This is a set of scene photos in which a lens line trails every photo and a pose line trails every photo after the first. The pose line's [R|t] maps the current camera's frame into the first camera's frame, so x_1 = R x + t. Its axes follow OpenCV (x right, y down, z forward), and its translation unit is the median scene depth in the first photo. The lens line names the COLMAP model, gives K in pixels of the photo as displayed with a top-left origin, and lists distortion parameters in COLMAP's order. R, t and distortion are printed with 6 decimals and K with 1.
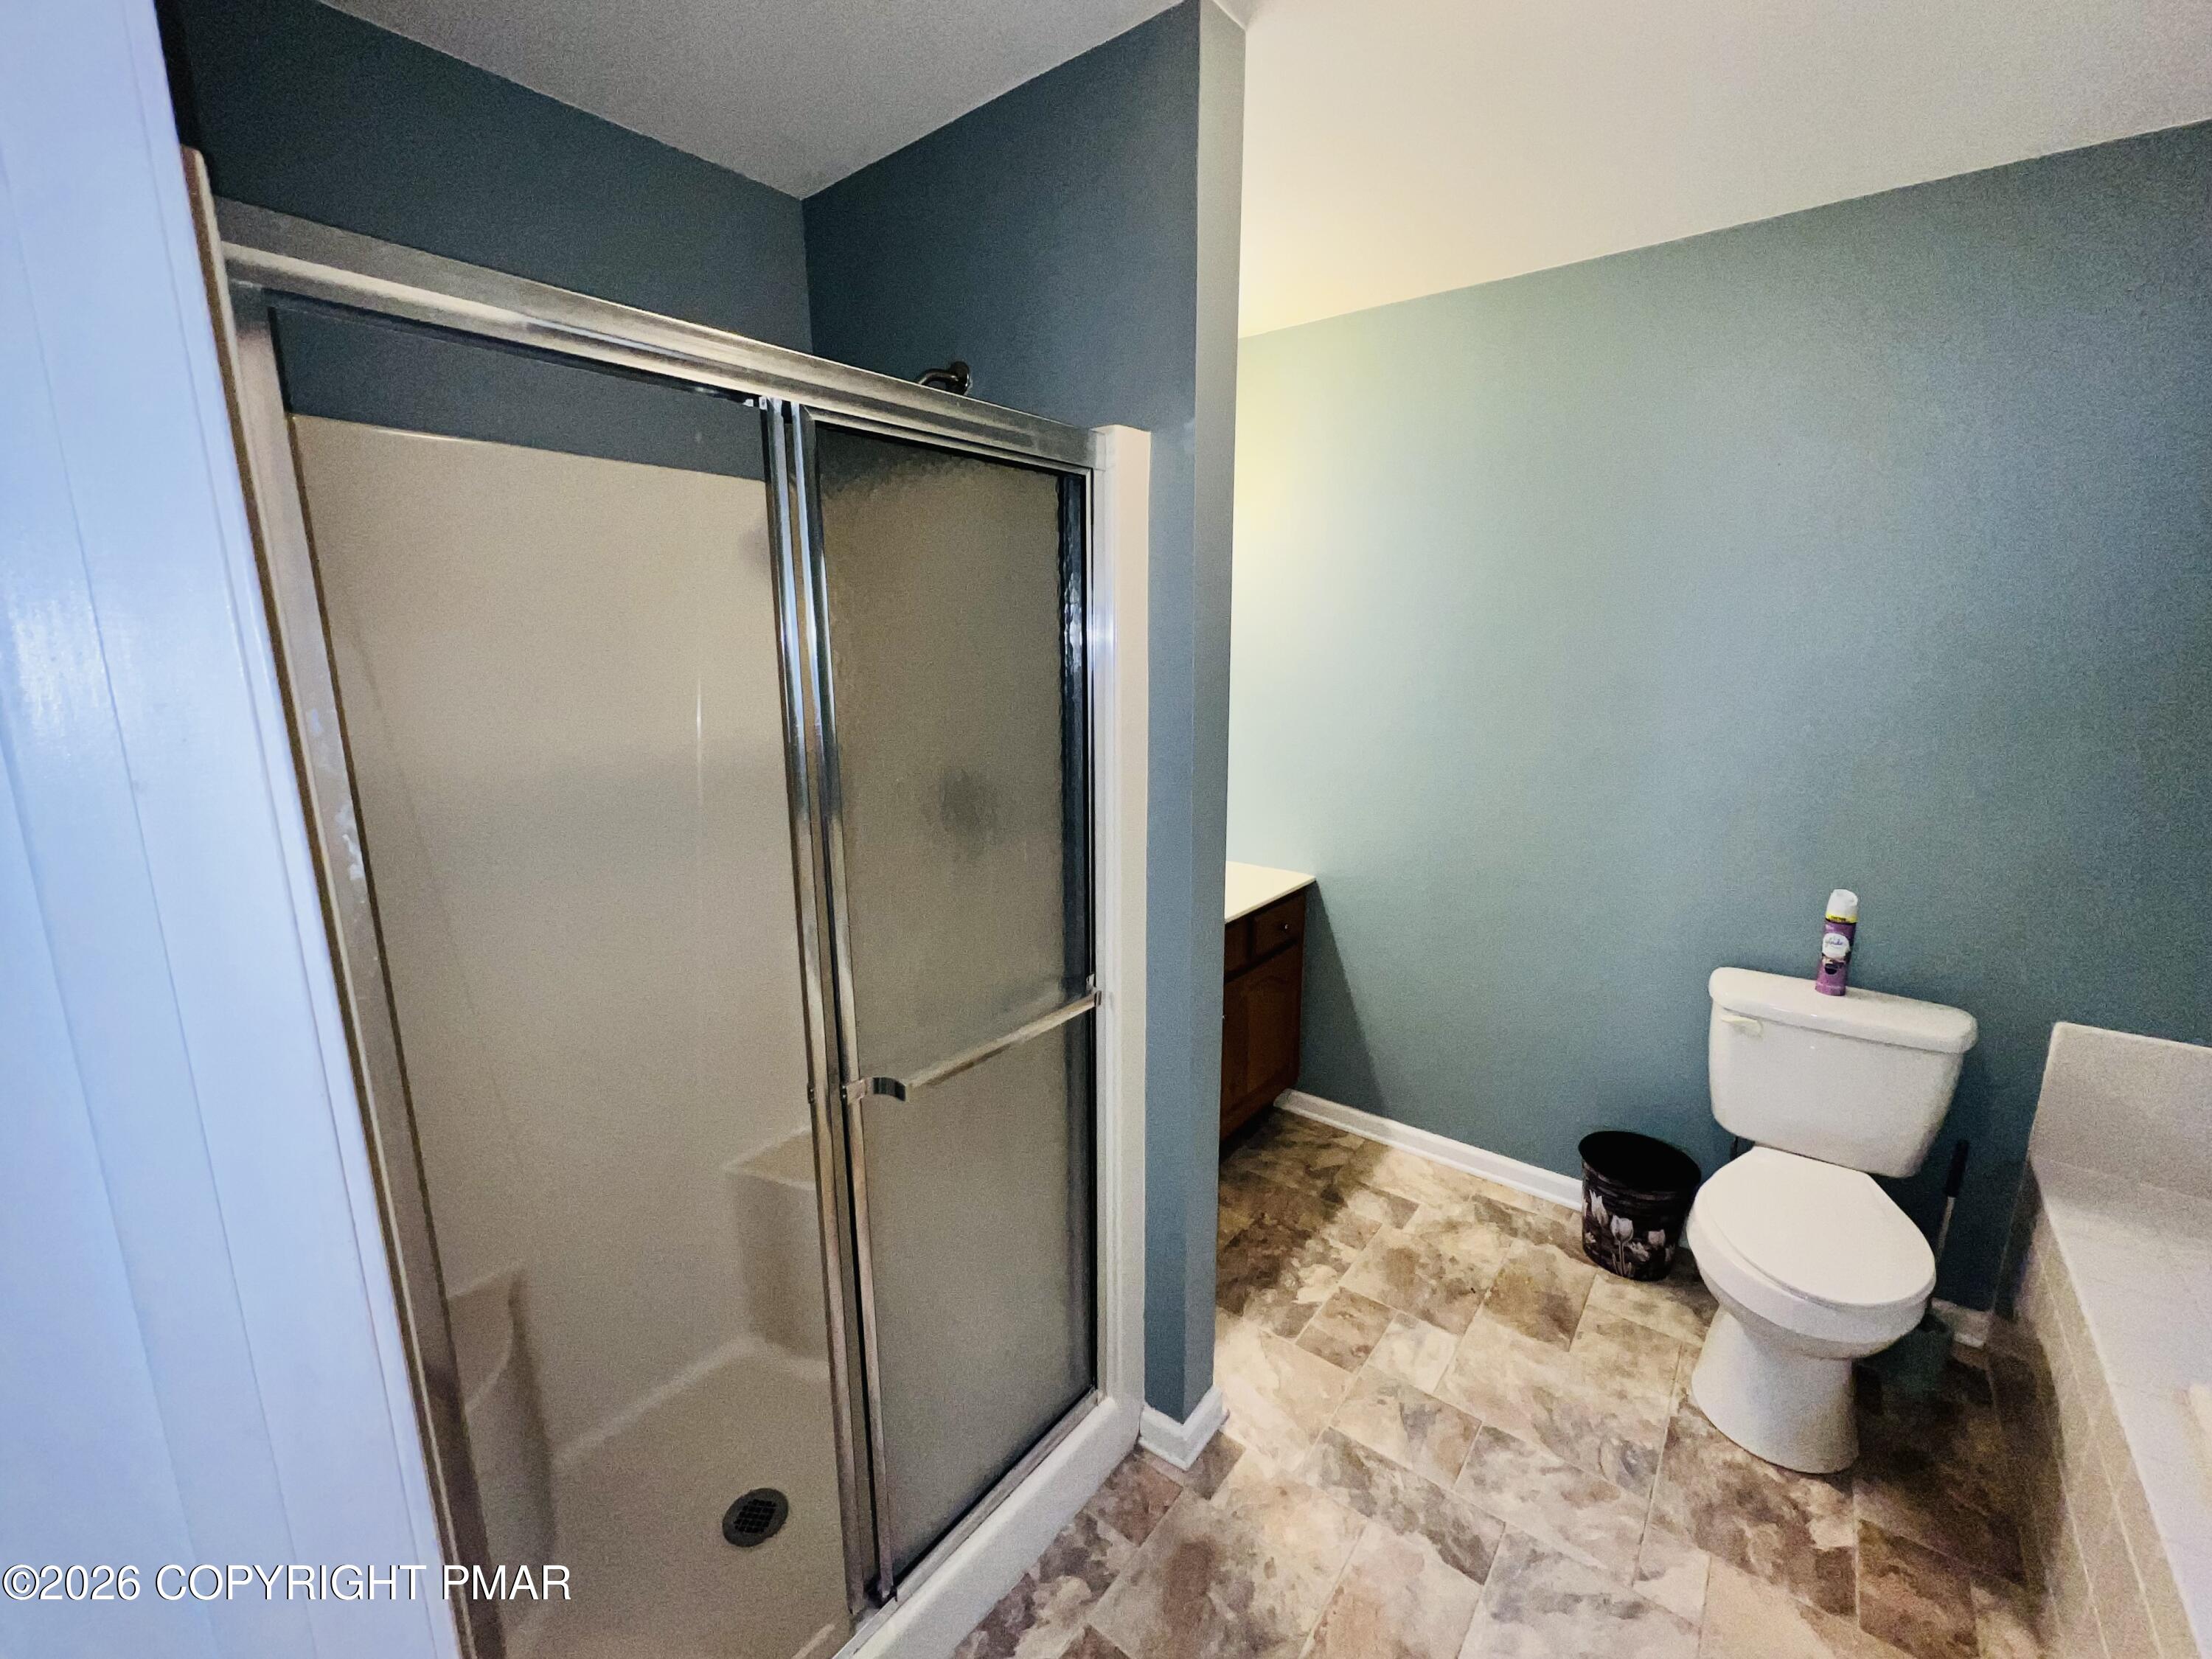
lens RADIAL K [[919.3, 0, 1106.0], [0, 919.3, 829.5], [0, 0, 1]] dist [-0.000280, 0.000180]
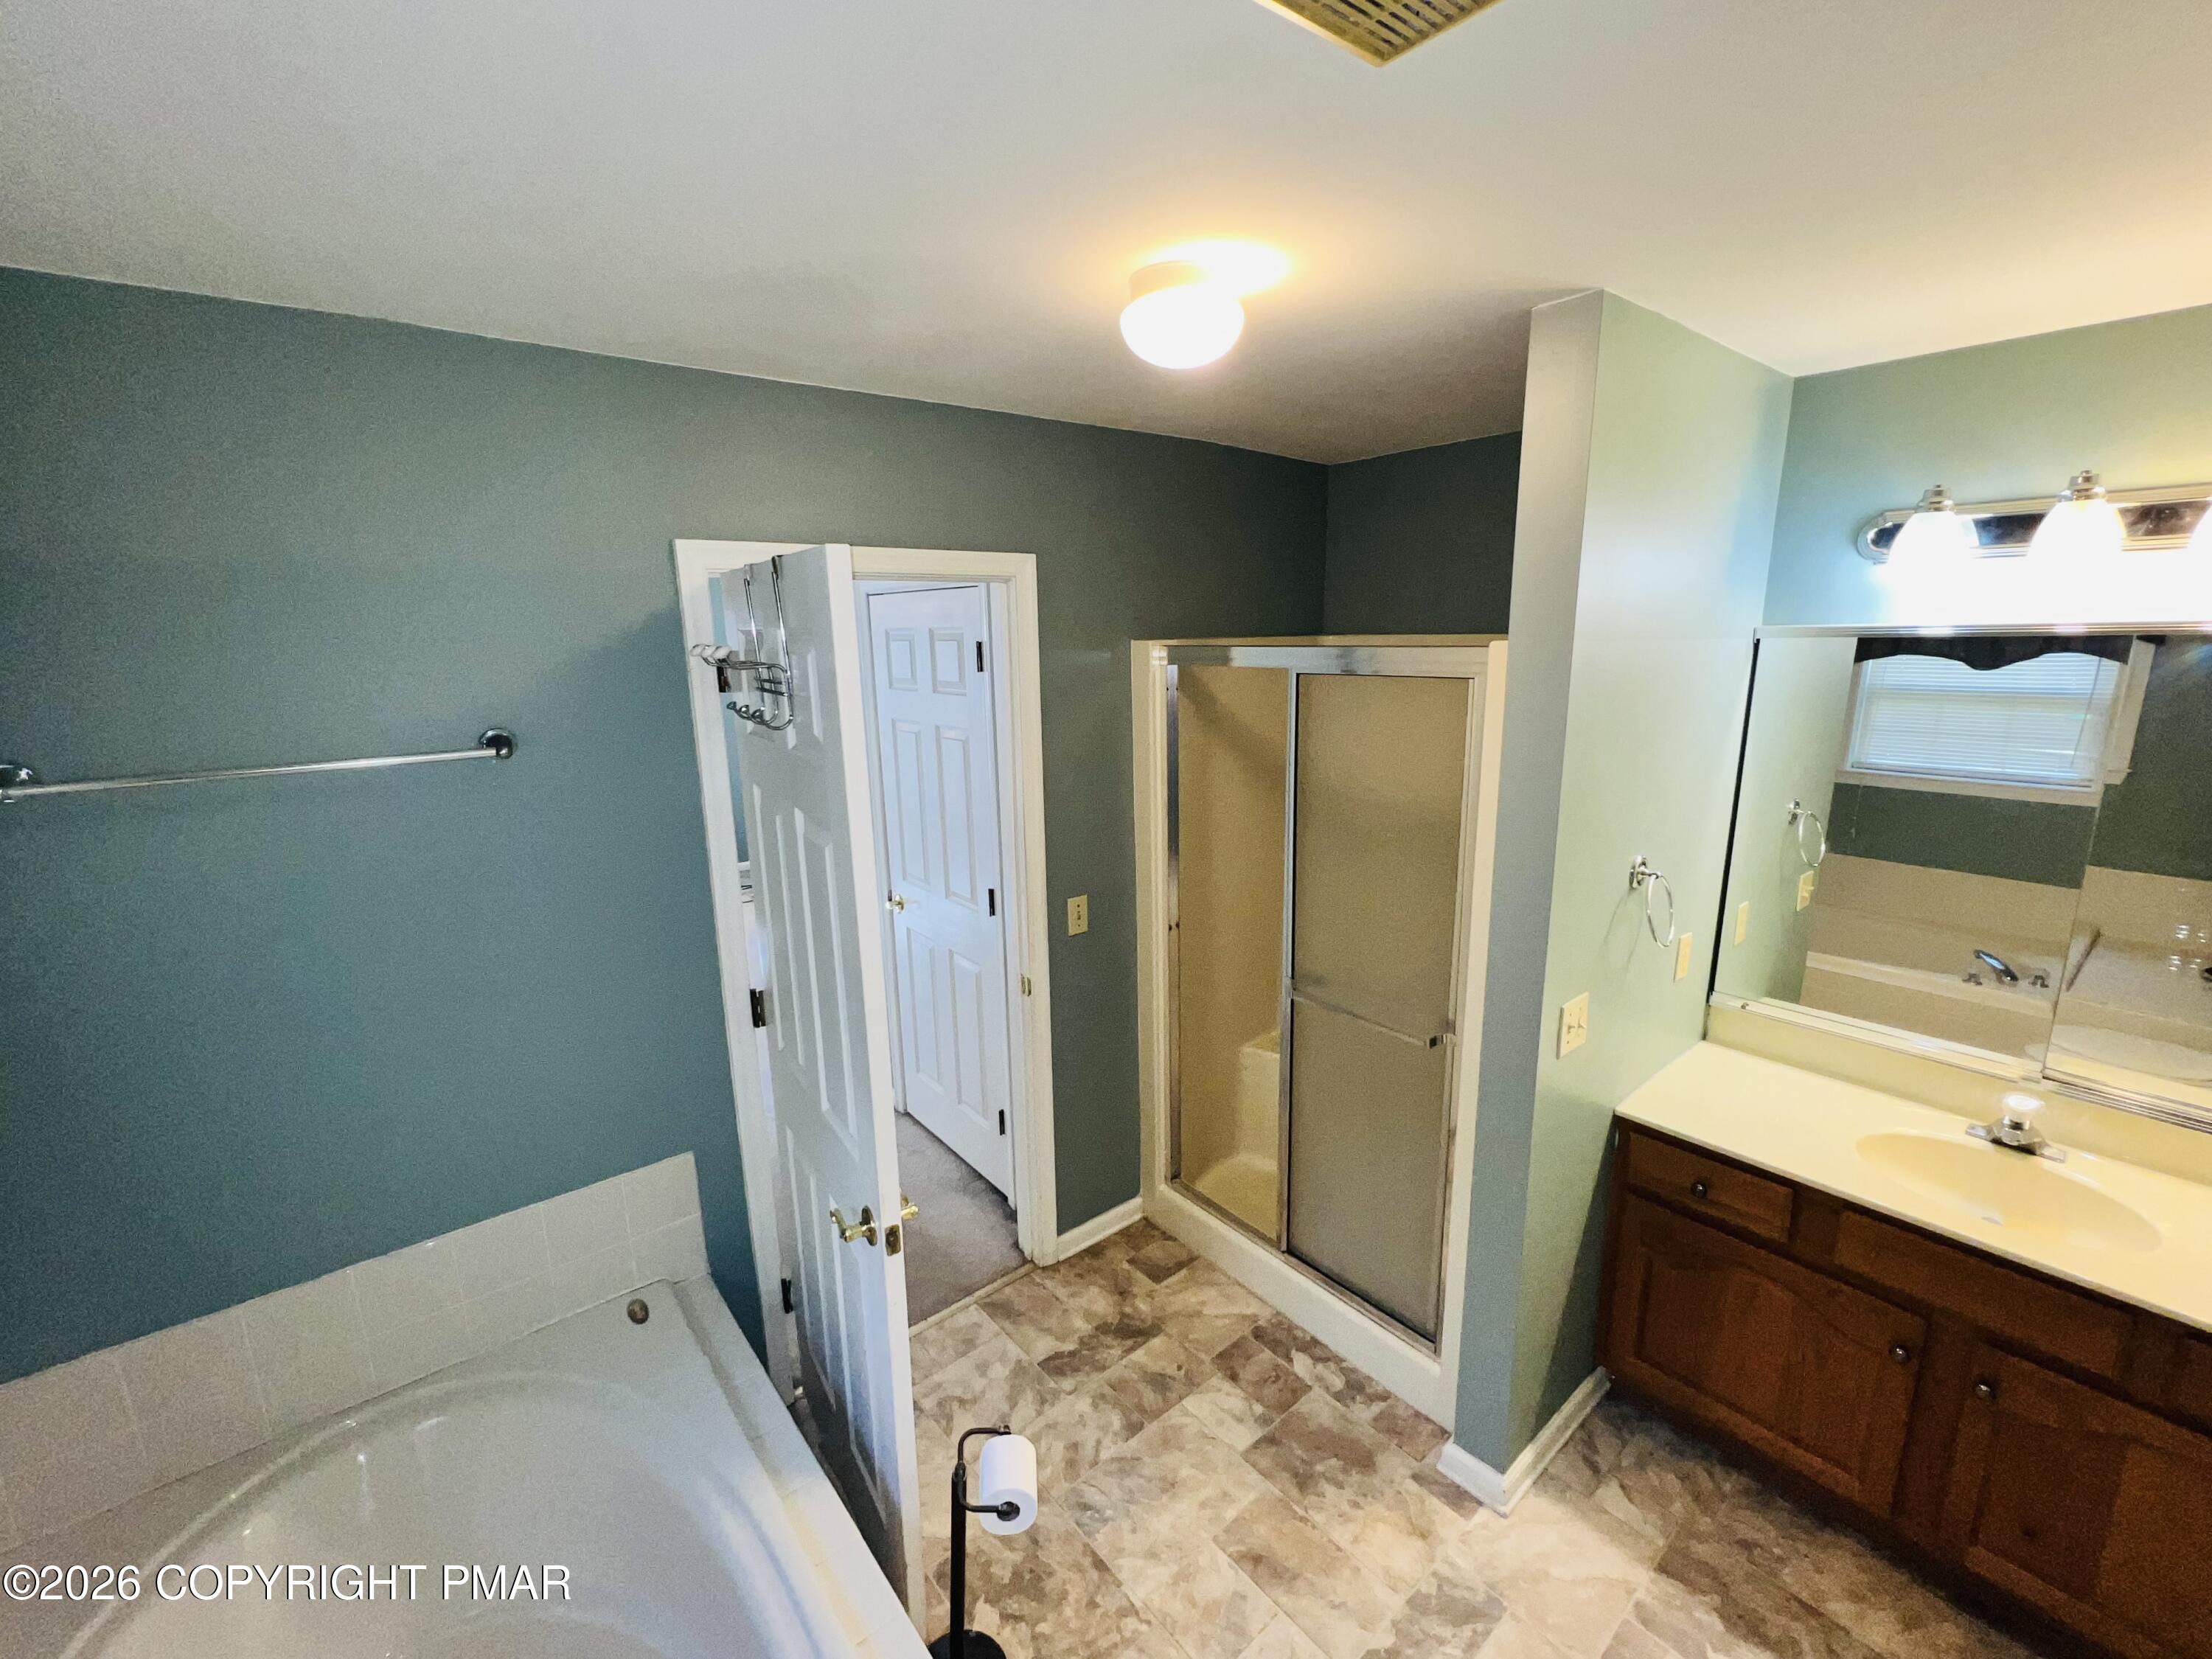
lens RADIAL K [[919.3, 0, 1106.0], [0, 919.3, 829.5], [0, 0, 1]] dist [-0.000280, 0.000180]
pose [[-0.217020, 0.221963, -0.950597, 1.408414], [-0.175686, 0.949023, 0.261705, -0.414458], [0.960227, 0.223802, -0.166961, 0.973669]]
